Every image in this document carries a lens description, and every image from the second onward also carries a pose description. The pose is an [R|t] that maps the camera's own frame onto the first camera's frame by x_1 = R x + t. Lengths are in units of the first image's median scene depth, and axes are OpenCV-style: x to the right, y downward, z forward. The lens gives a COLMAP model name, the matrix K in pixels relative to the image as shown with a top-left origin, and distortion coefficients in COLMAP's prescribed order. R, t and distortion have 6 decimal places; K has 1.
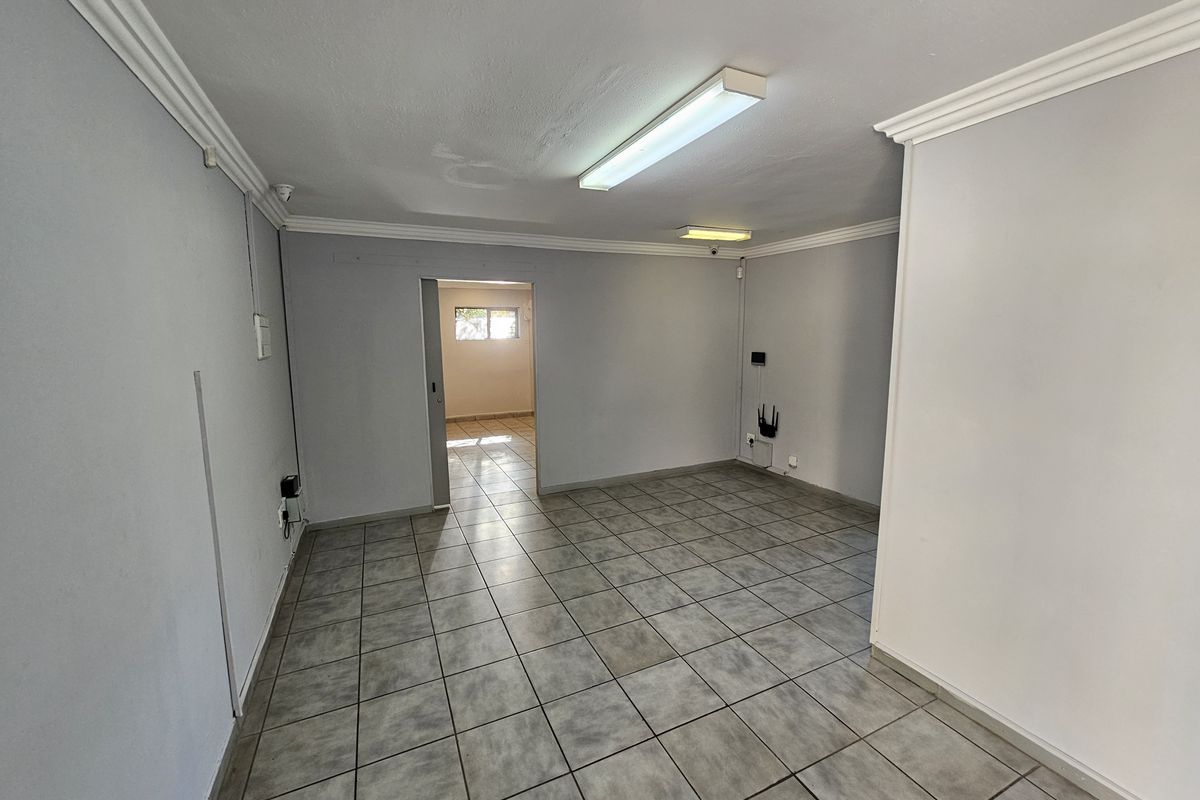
lens RADIAL K [[491.4, 0, 604.5], [0, 491.4, 399.8], [0, 0, 1]] dist [-0.007499, 0.000215]
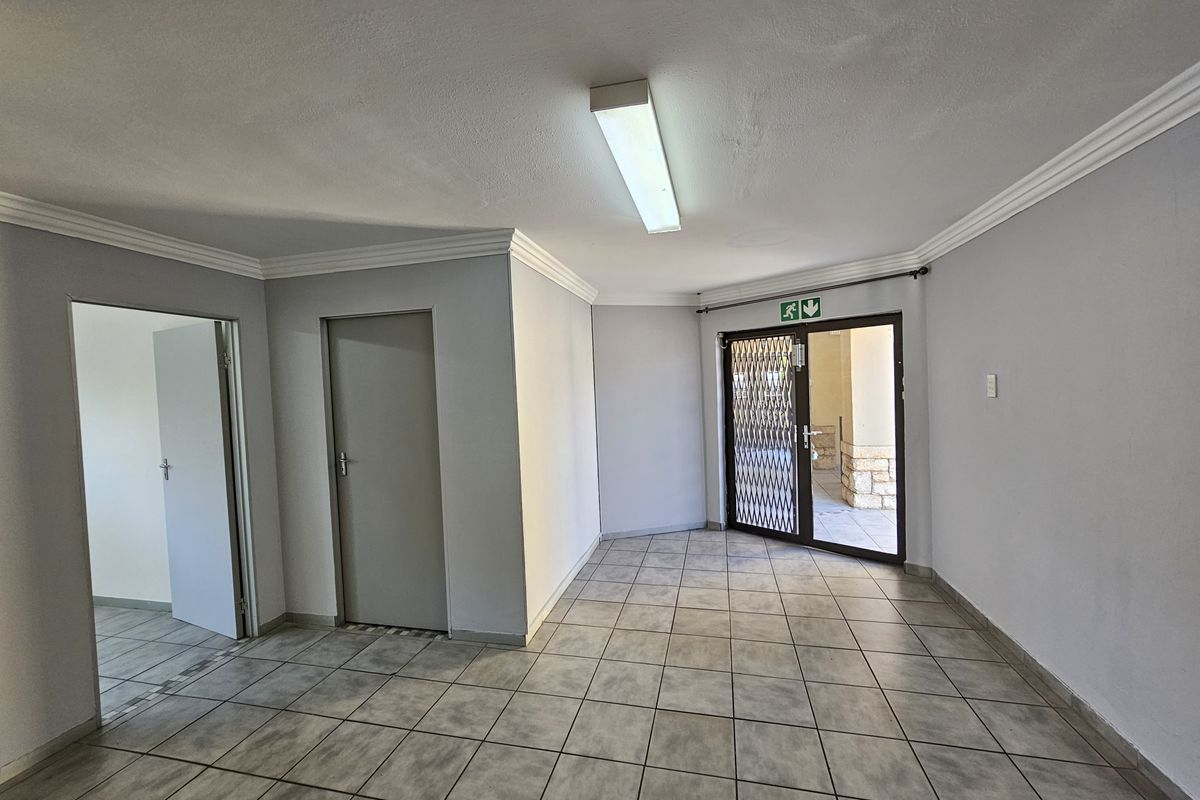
lens RADIAL K [[491.4, 0, 600.6], [0, 491.4, 401.7], [0, 0, 1]] dist [-0.007499, 0.000215]
pose [[-0.777512, 0.019436, 0.628568, -0.383485], [0.134871, 0.981419, 0.136483, -0.219941], [-0.614235, 0.190892, -0.765686, 1.708983]]
